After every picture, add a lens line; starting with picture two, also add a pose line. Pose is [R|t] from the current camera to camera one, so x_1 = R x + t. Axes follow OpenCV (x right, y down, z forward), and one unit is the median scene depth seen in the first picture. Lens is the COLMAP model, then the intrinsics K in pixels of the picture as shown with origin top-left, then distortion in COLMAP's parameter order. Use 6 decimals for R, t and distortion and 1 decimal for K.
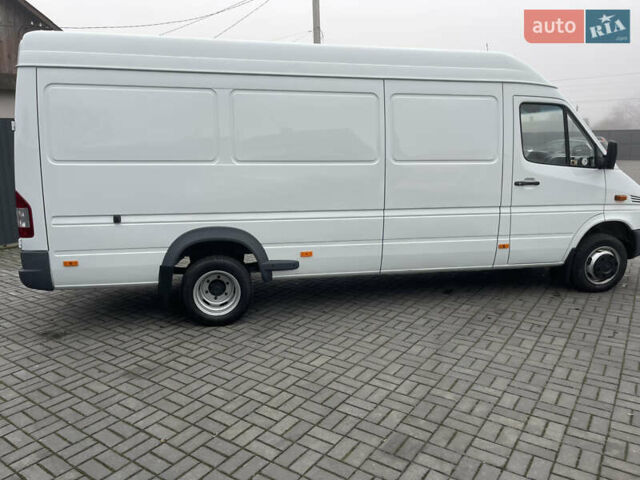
lens RADIAL K [[471.6, 0, 320.0], [0, 471.6, 240.0], [0, 0, 1]] dist [0.067090, -0.073675]
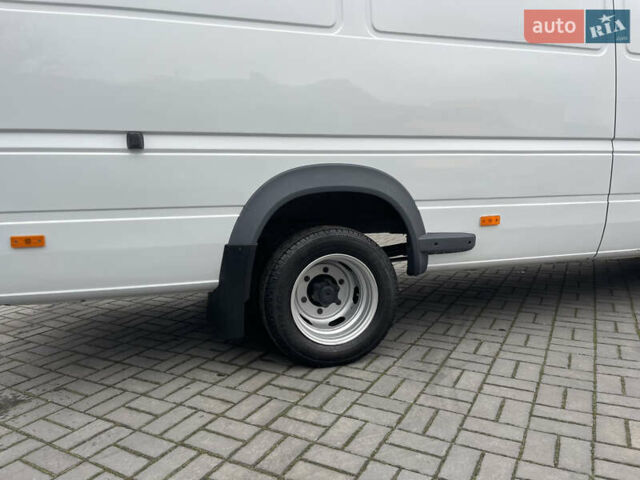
lens RADIAL K [[471.6, 0, 320.0], [0, 471.6, 240.0], [0, 0, 1]] dist [0.067090, -0.073675]
pose [[0.994771, -0.026995, 0.098503, -0.275288], [0.029825, 0.999180, -0.027369, 0.060902], [-0.097683, 0.030164, 0.994760, 0.496239]]
